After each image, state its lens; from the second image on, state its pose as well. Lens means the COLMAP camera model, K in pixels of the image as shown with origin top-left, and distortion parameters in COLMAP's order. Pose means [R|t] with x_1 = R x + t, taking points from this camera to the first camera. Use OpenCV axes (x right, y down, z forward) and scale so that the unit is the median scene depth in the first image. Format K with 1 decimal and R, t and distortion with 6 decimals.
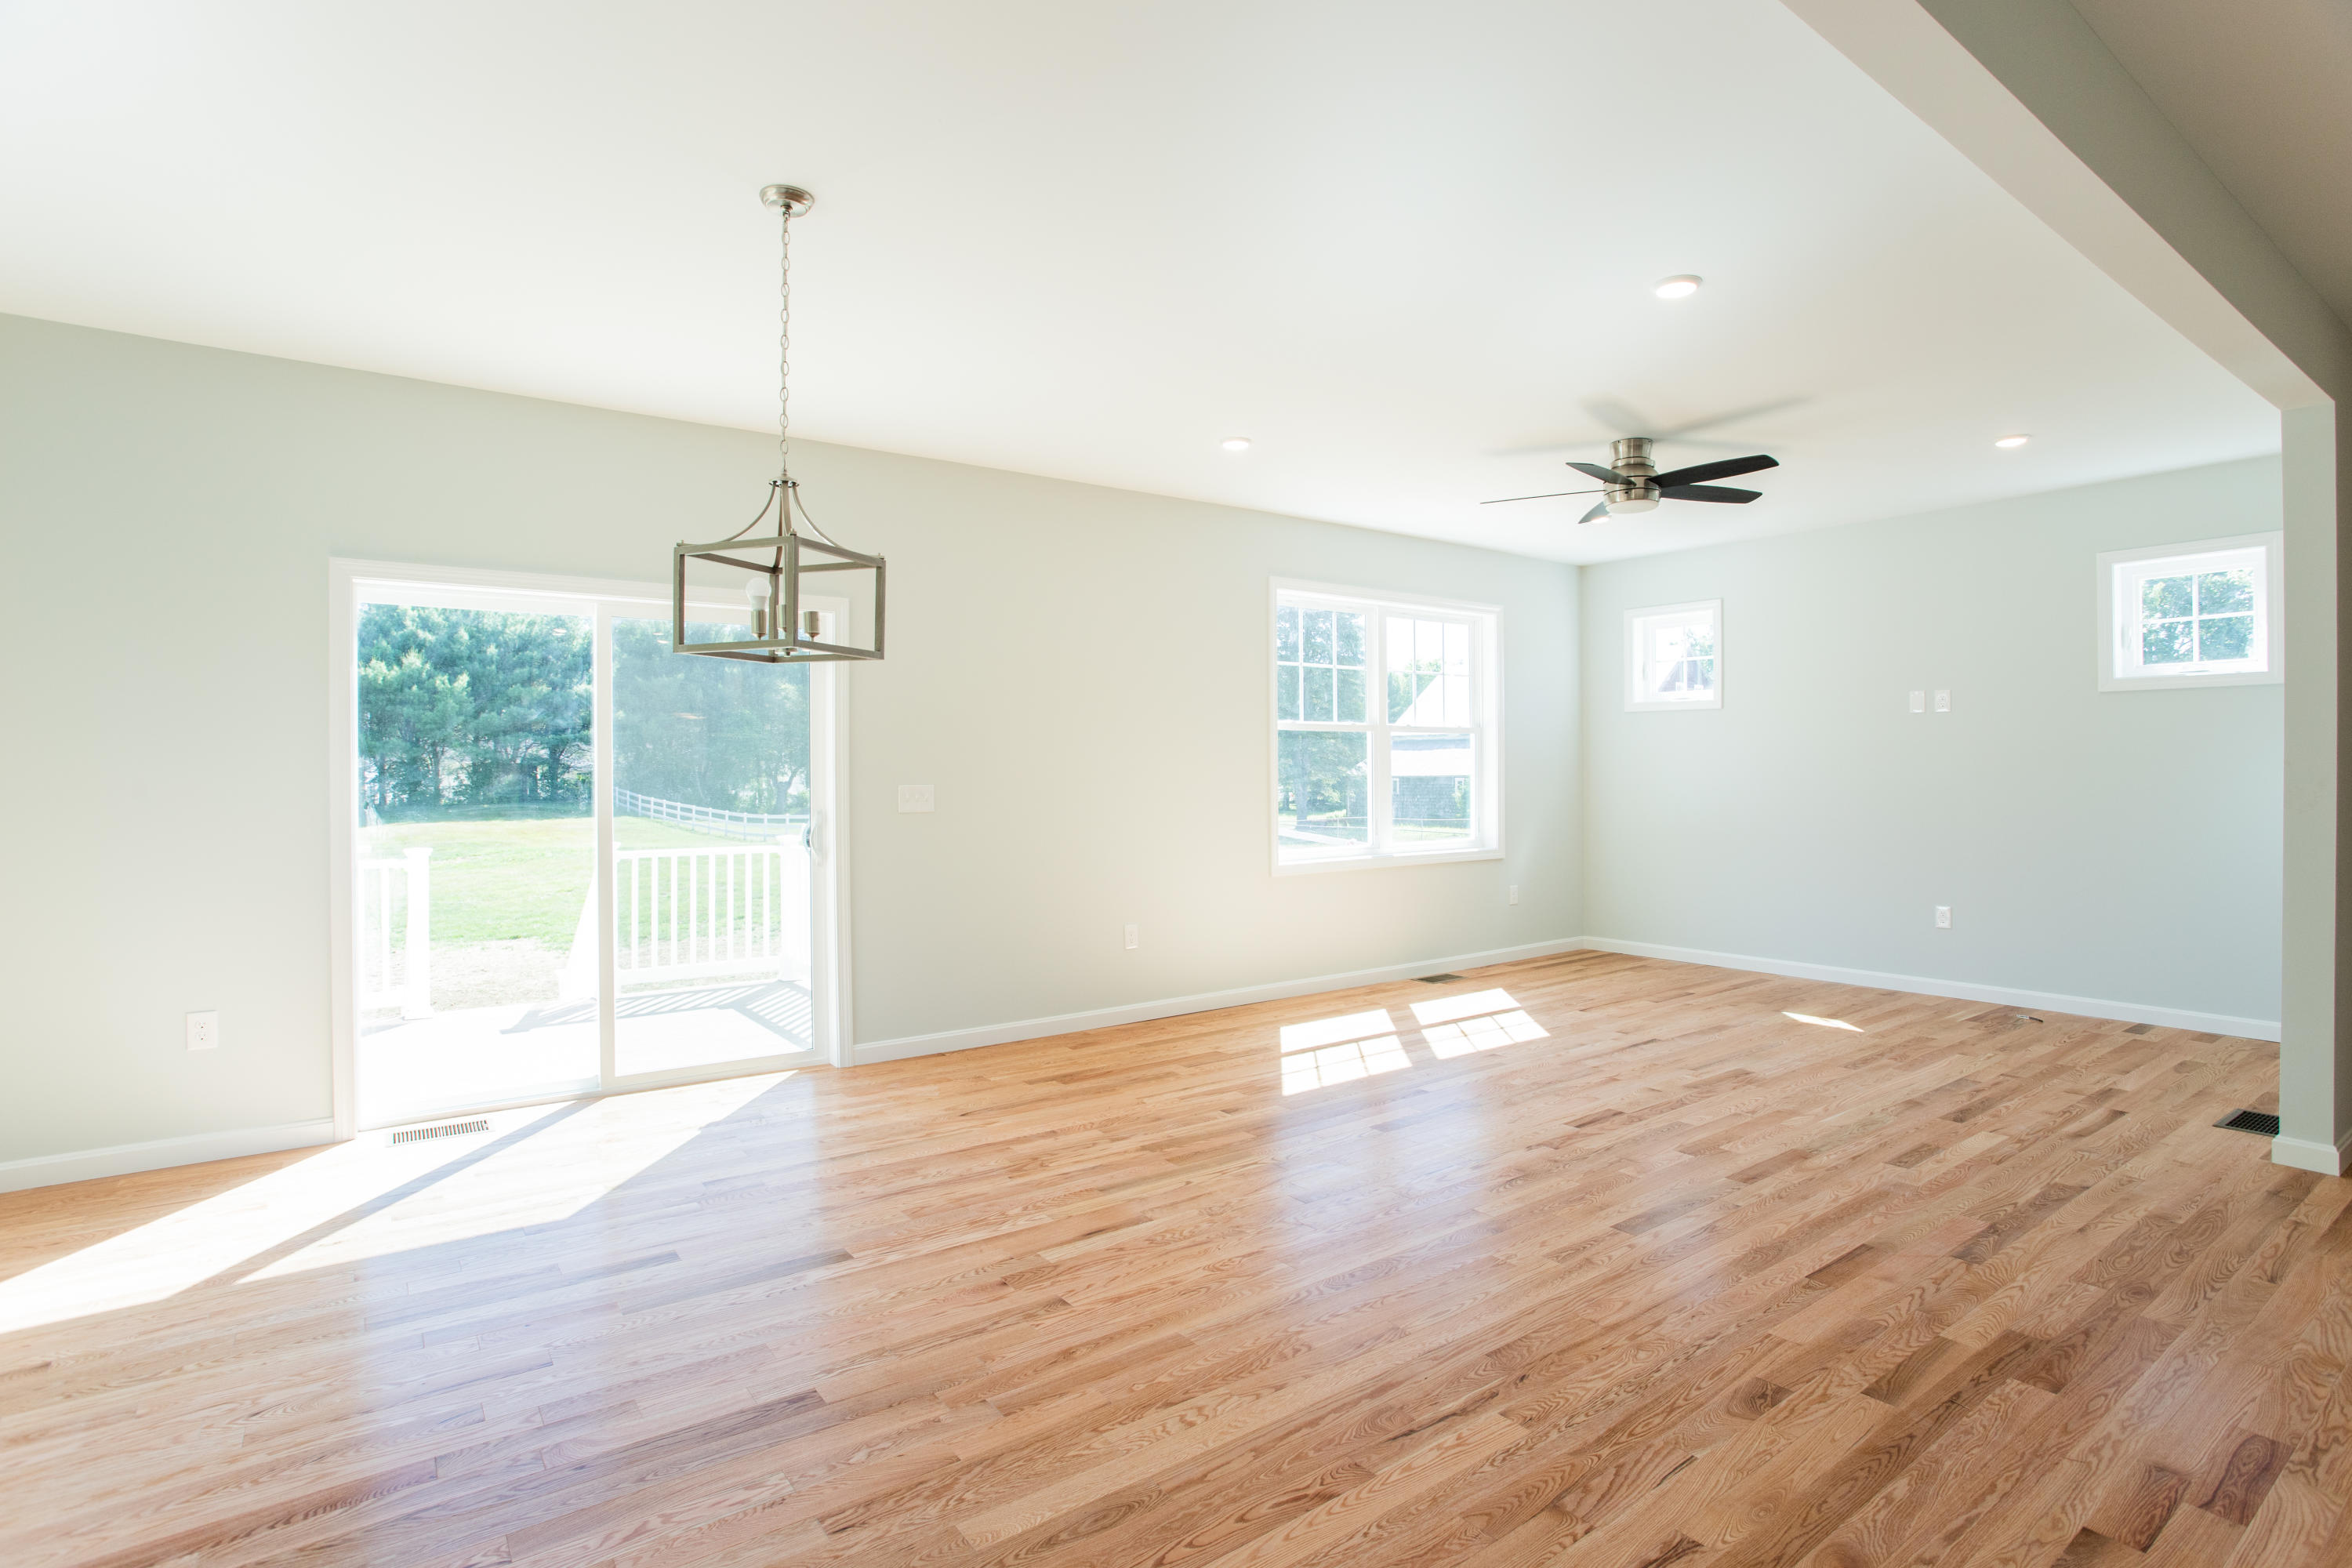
lens RADIAL K [[1152.8, 0, 1177.6], [0, 1152.8, 777.3], [0, 0, 1]] dist [0.006813, 0.002333]
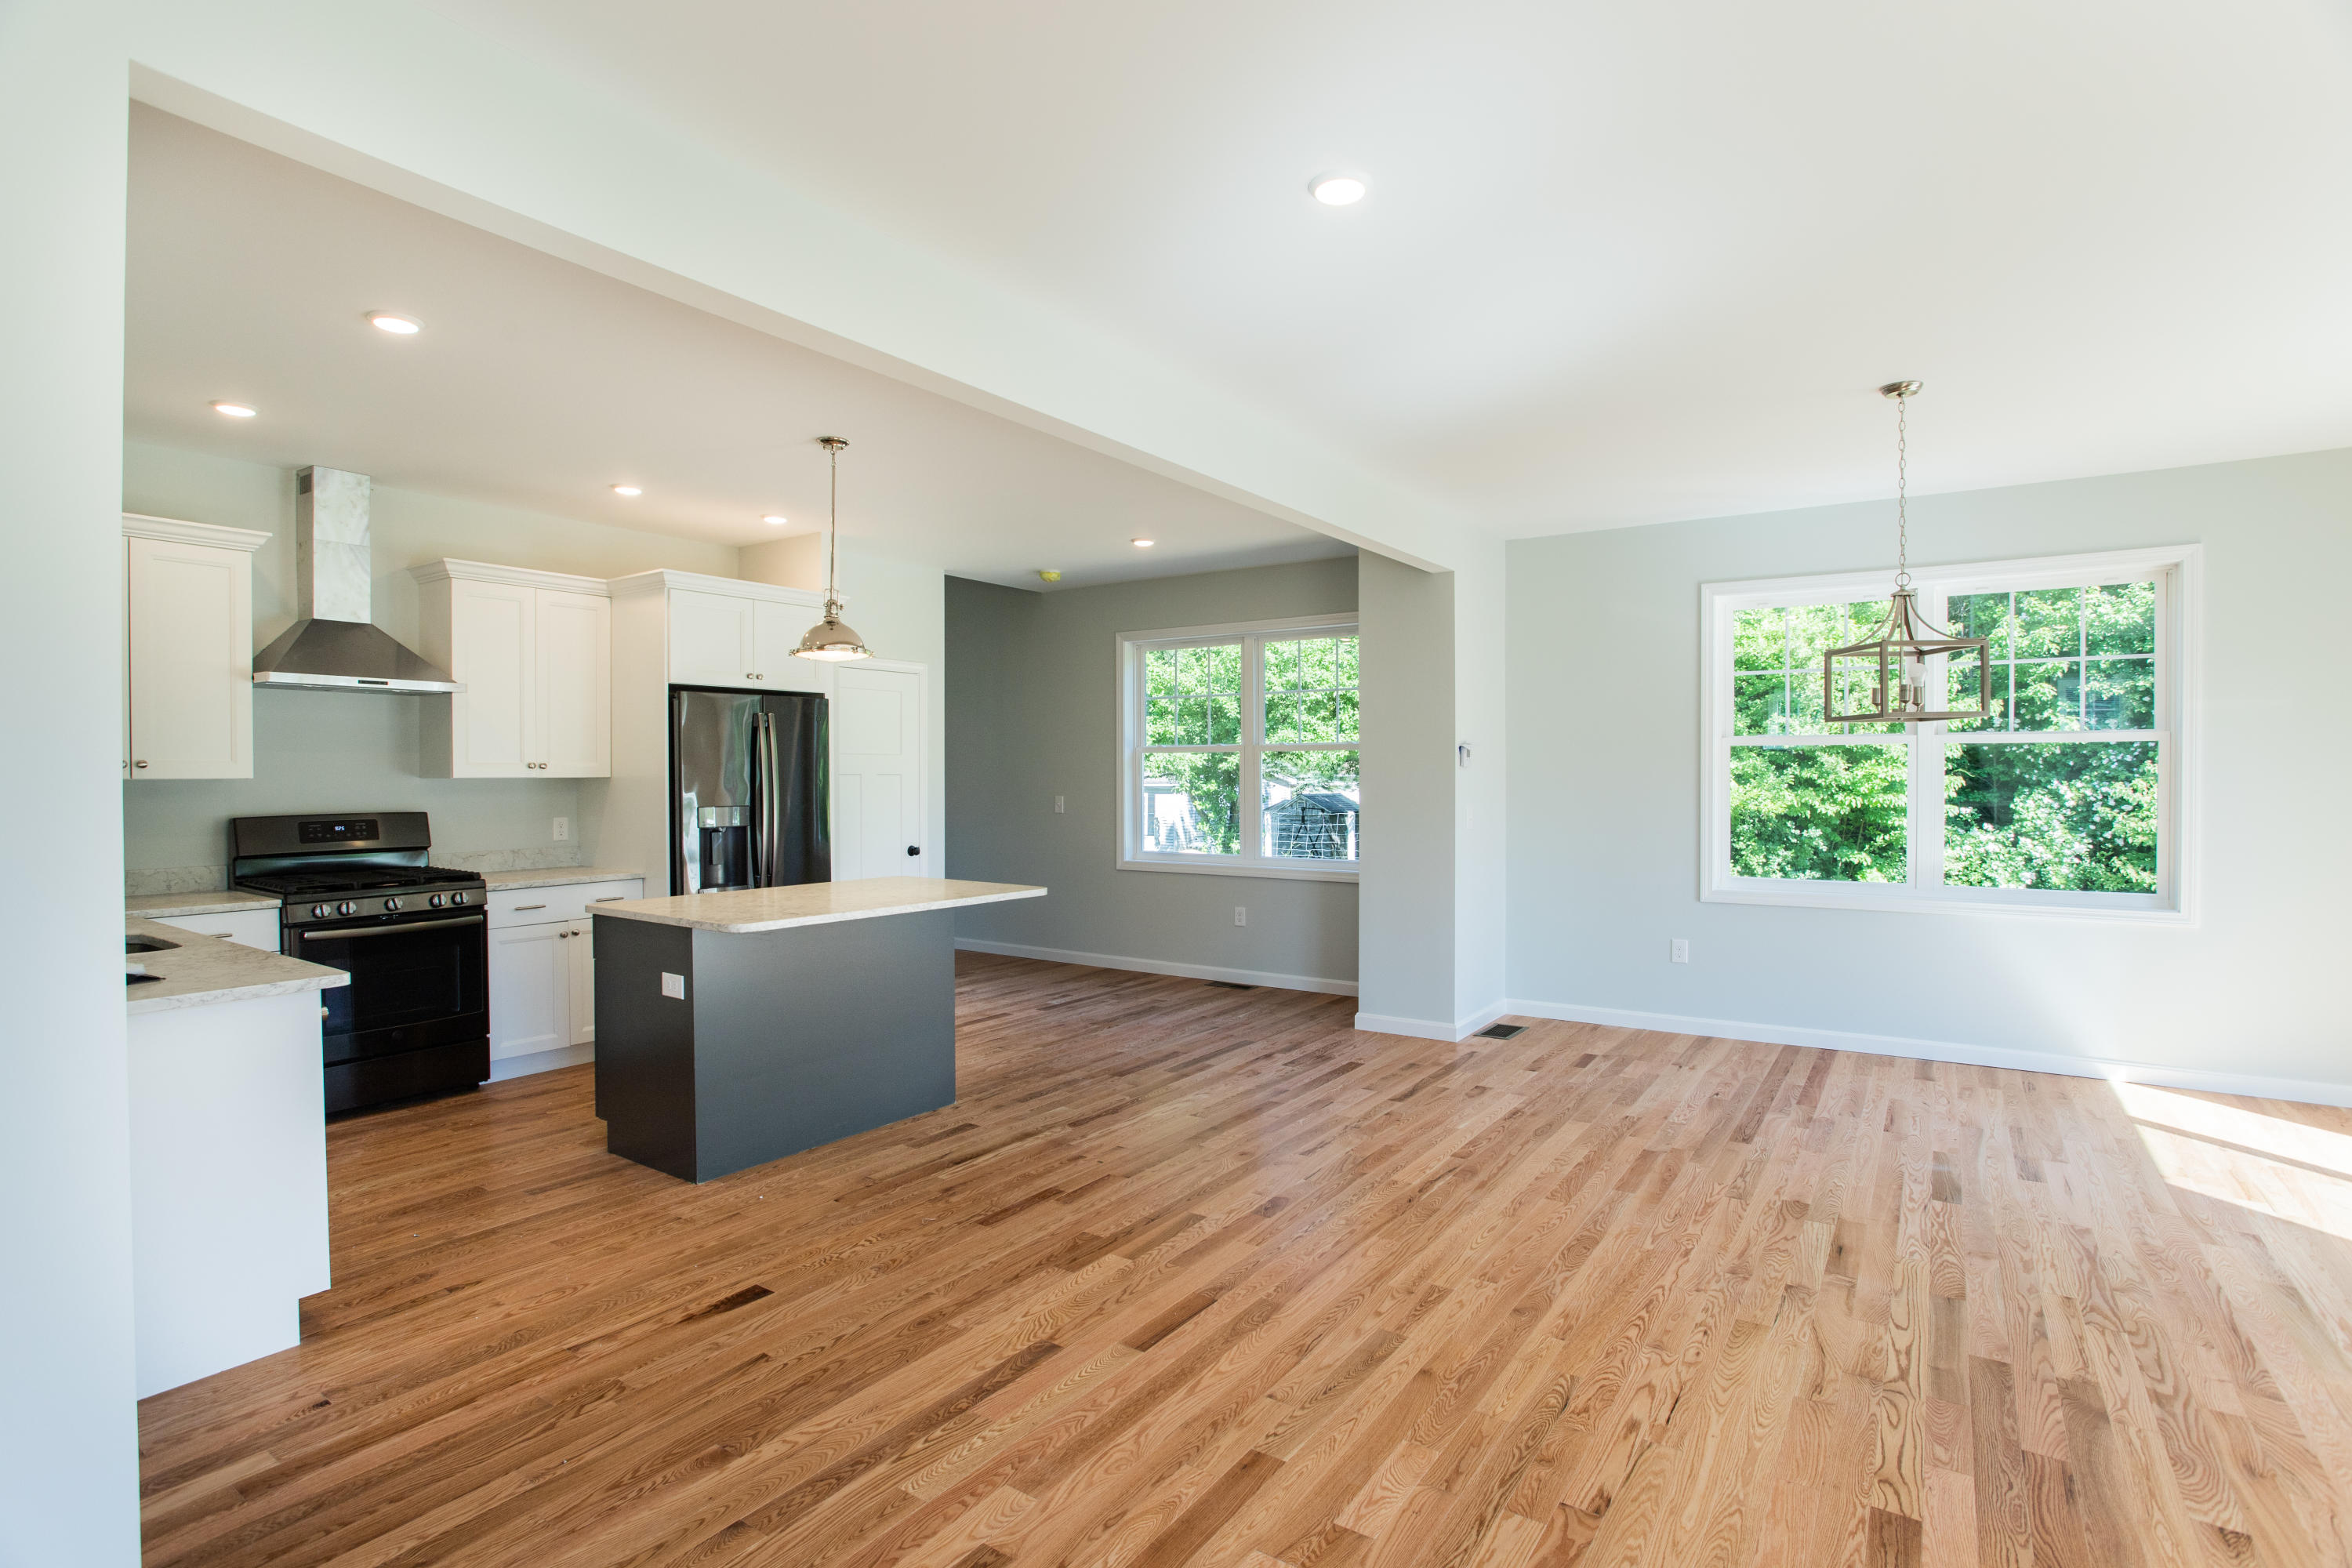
lens RADIAL K [[1152.8, 0, 1173.5], [0, 1152.8, 782.3], [0, 0, 1]] dist [0.006813, 0.002333]
pose [[-0.942798, 0.000245, -0.333364, 0.882192], [-0.003777, 0.999928, 0.011418, -0.037728], [0.333343, 0.012024, -0.942729, 1.865332]]
